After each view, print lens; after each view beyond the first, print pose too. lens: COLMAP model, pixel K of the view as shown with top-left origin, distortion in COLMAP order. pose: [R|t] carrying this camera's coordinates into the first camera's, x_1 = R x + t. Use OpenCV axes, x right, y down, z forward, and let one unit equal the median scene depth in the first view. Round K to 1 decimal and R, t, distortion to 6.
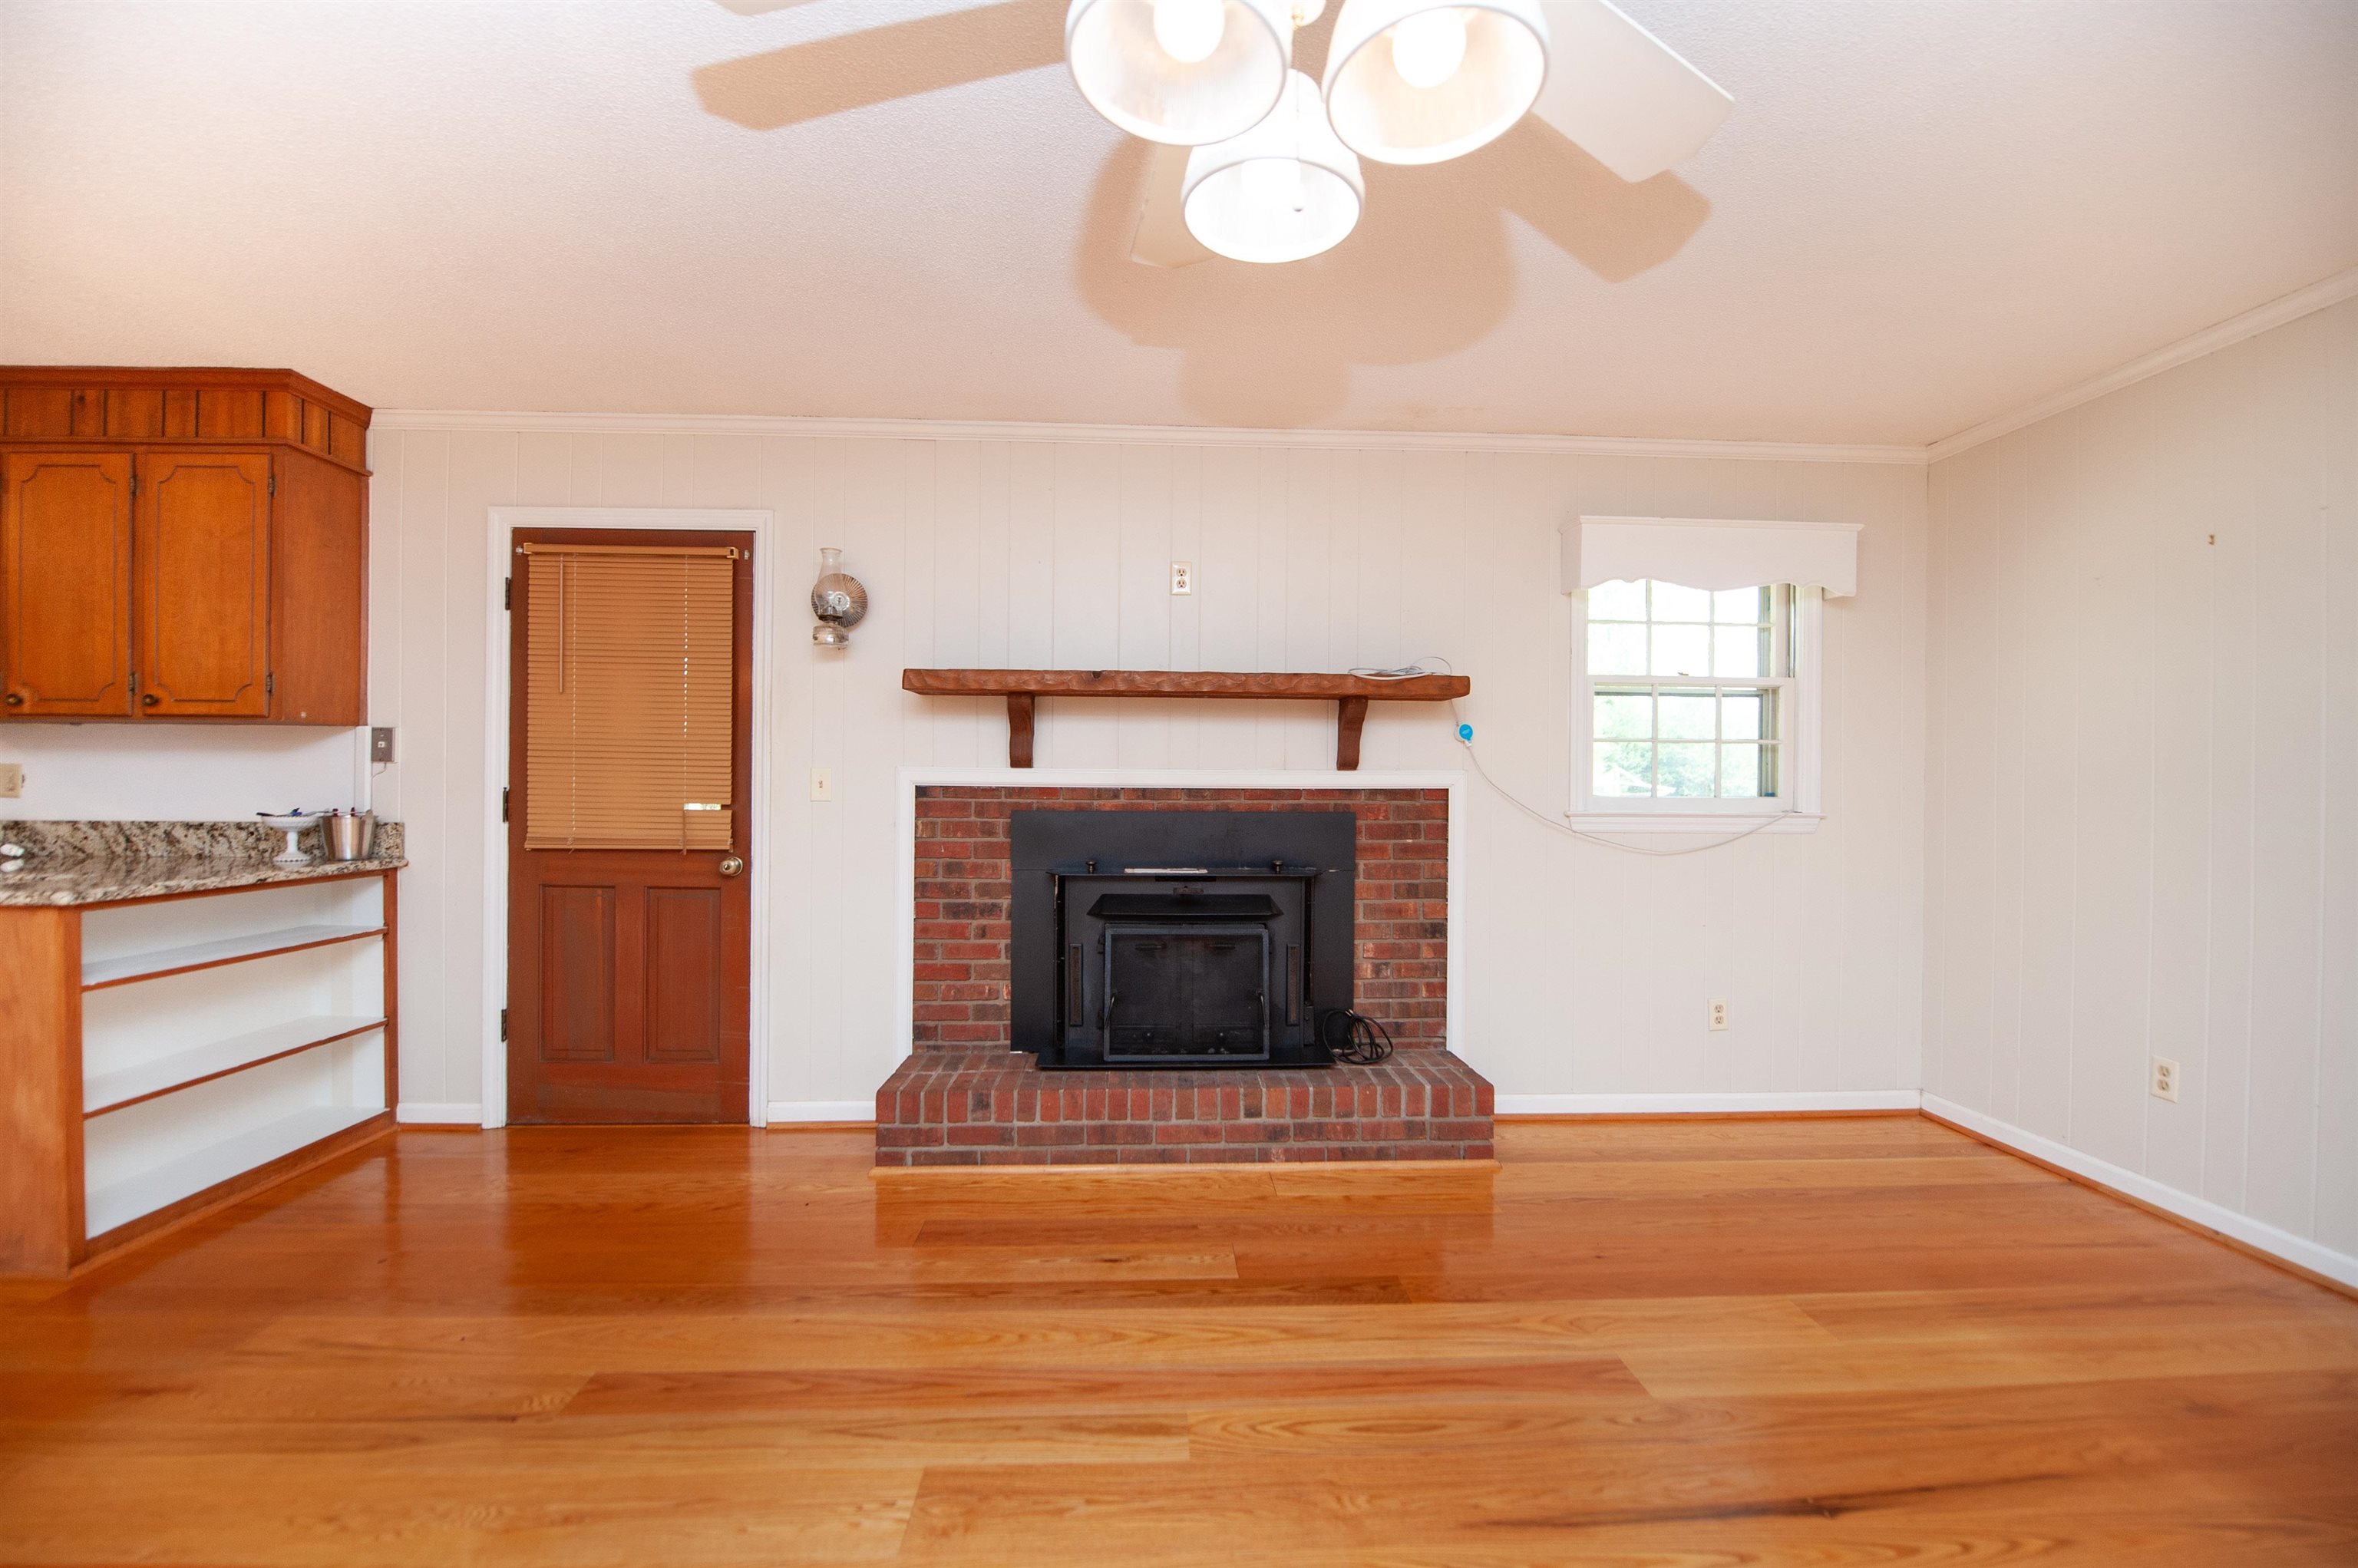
lens RADIAL K [[950.8, 0, 1179.2], [0, 950.8, 785.0], [0, 0, 1]] dist [-0.018055, -0.000612]
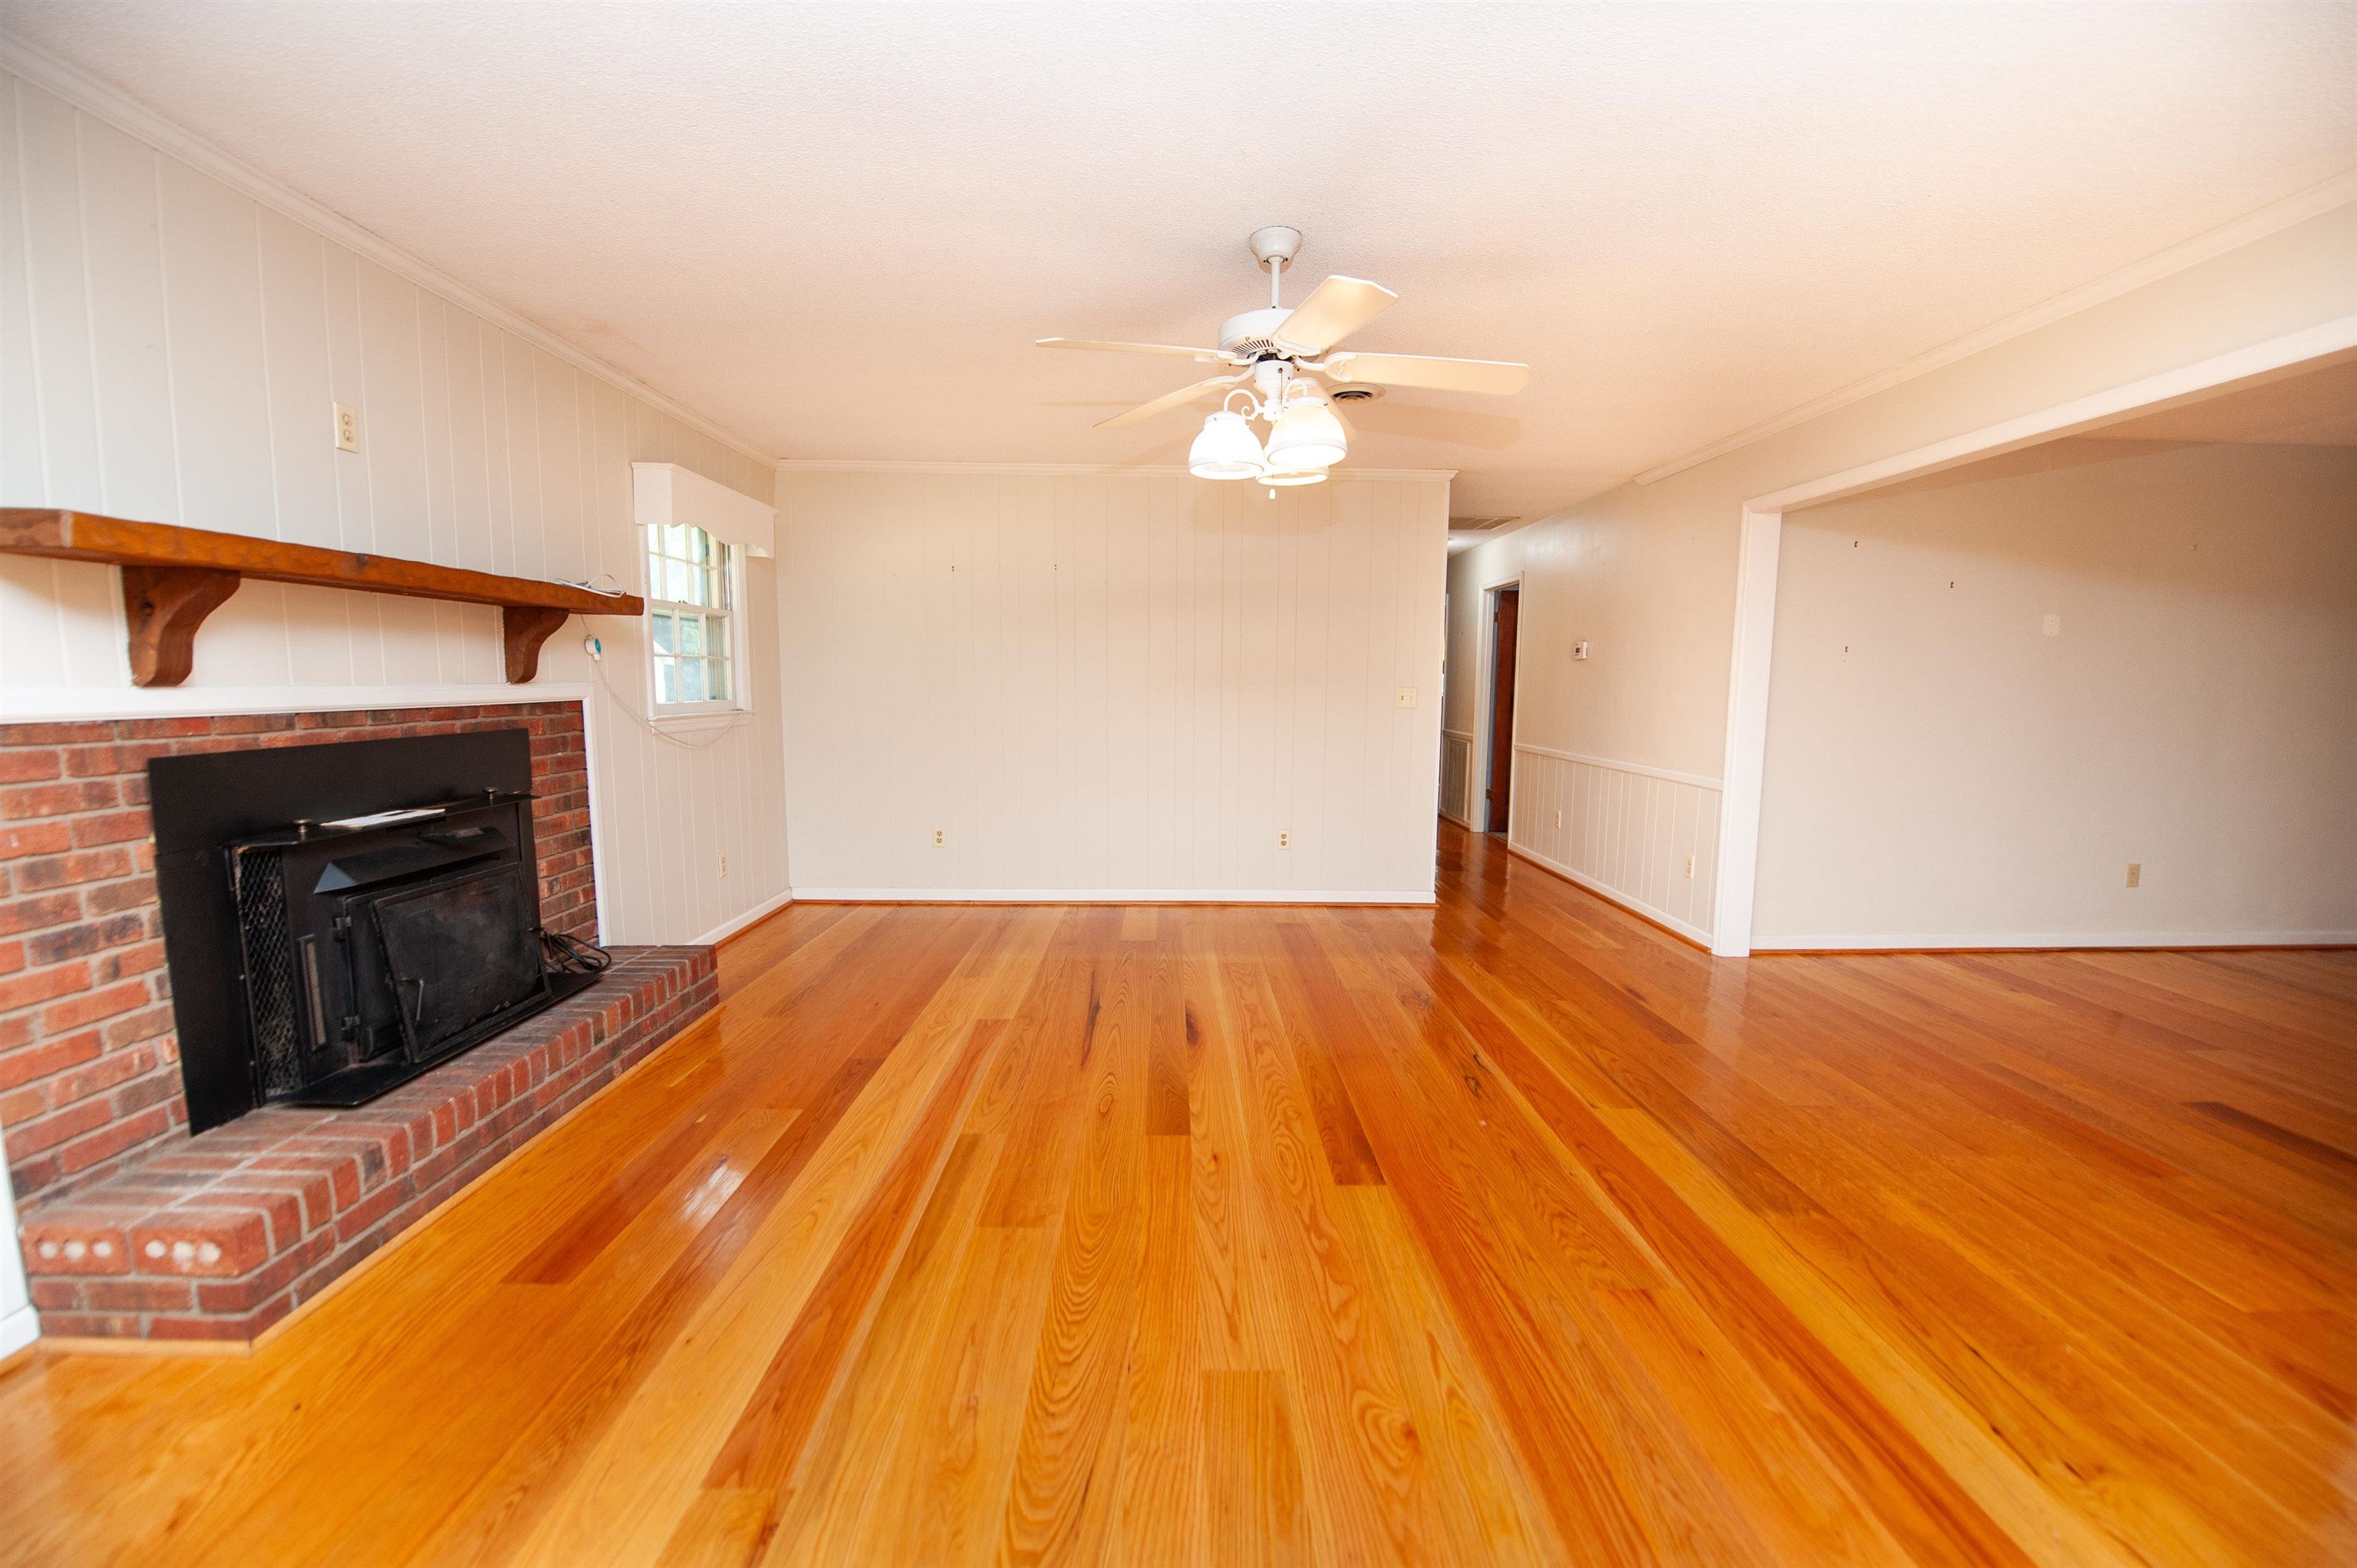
lens RADIAL K [[950.4, 0, 1178.9], [0, 950.4, 787.3], [0, 0, 1]] dist [-0.018055, -0.000612]
pose [[0.037107, -0.119038, 0.992196, -0.739181], [-0.006697, 0.992828, 0.119364, -0.029845], [-0.999289, -0.011074, 0.036044, 0.322270]]
